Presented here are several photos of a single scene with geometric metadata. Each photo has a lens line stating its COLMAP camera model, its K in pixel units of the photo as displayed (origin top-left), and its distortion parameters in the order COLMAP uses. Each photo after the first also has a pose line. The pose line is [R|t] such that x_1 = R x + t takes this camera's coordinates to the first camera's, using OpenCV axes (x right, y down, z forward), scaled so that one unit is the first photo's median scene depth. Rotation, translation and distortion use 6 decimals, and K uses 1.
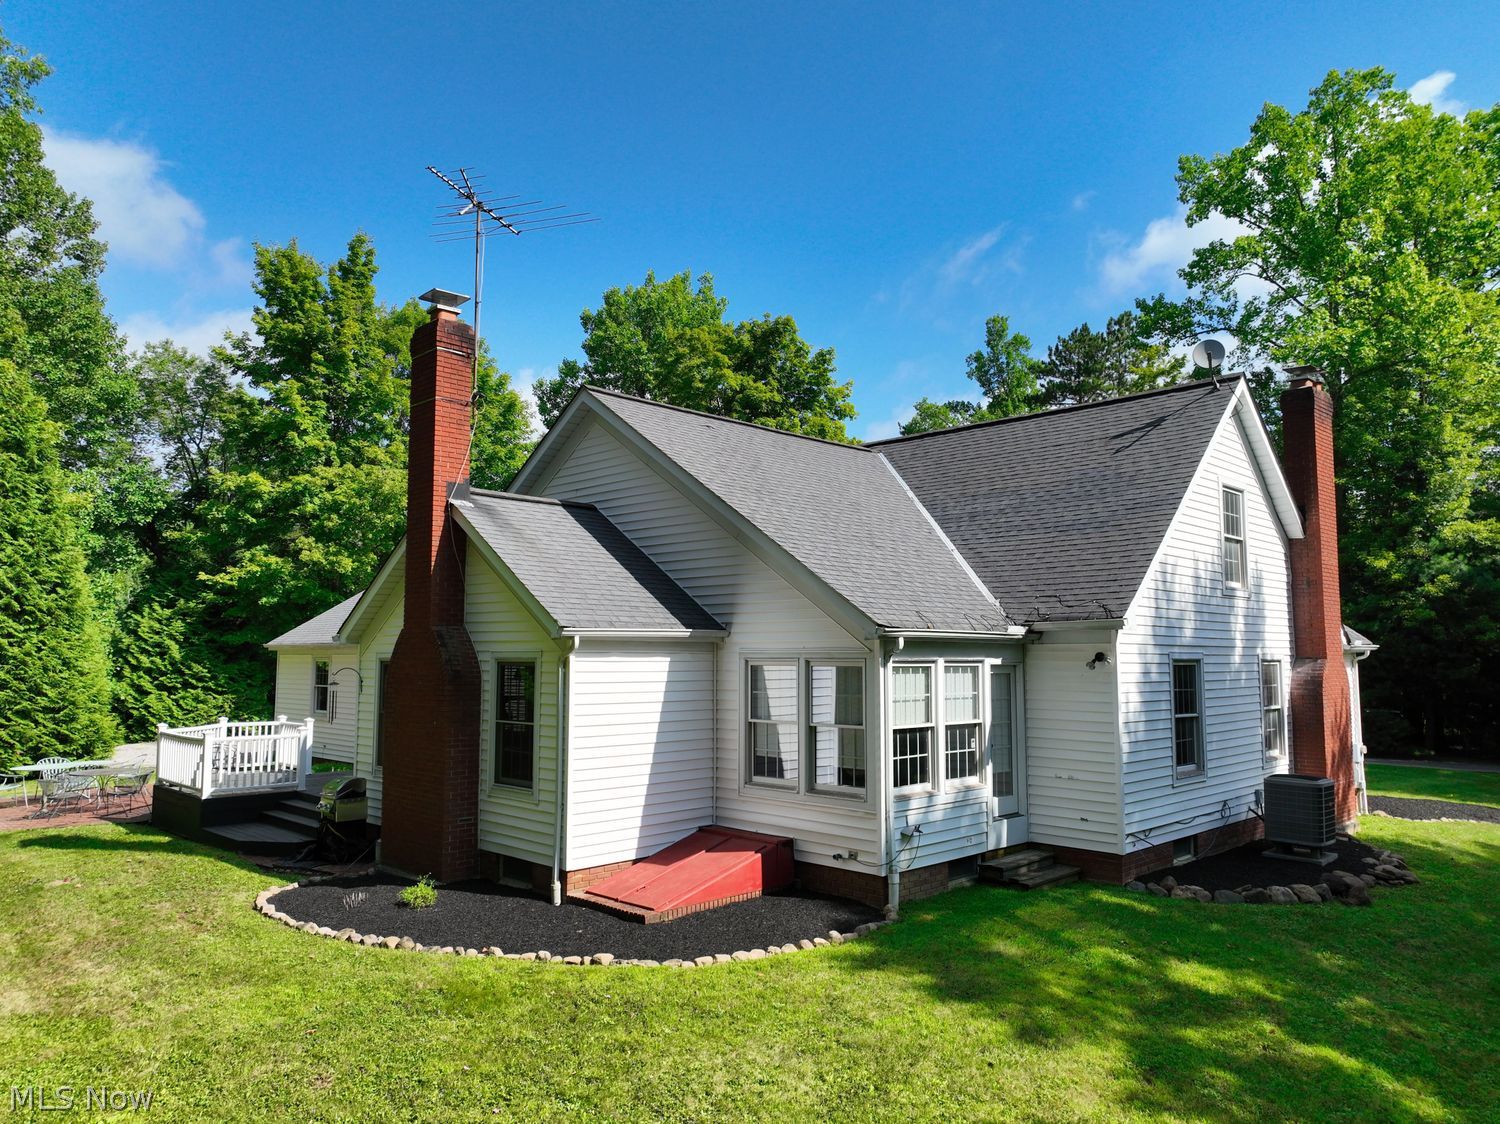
lens RADIAL K [[1049.9, 0, 750.0], [0, 1049.9, 562.0], [0, 0, 1]] dist [0.005167, 0.000092]
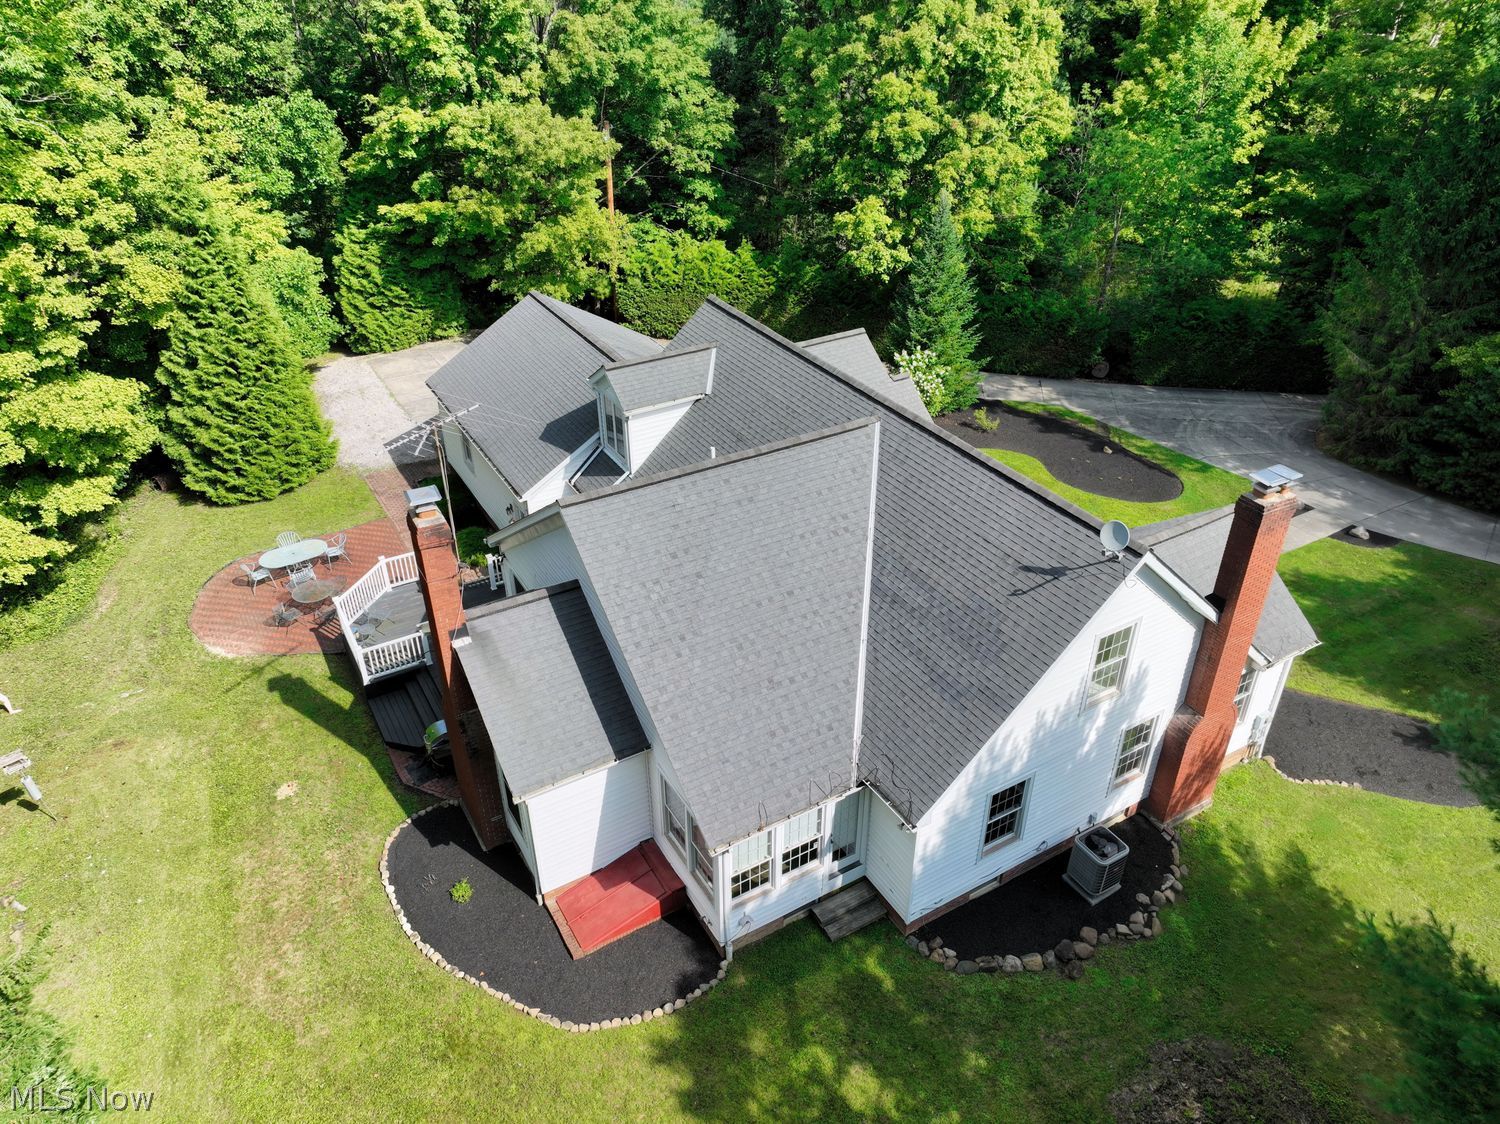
lens RADIAL K [[1049.9, 0, 750.0], [0, 1049.9, 562.0], [0, 0, 1]] dist [0.005167, 0.000092]
pose [[0.968181, 0.130694, -0.213411, 0.134679], [0.025008, 0.797992, 0.602149, -0.351259], [0.248997, -0.588326, 0.769333, 0.038318]]
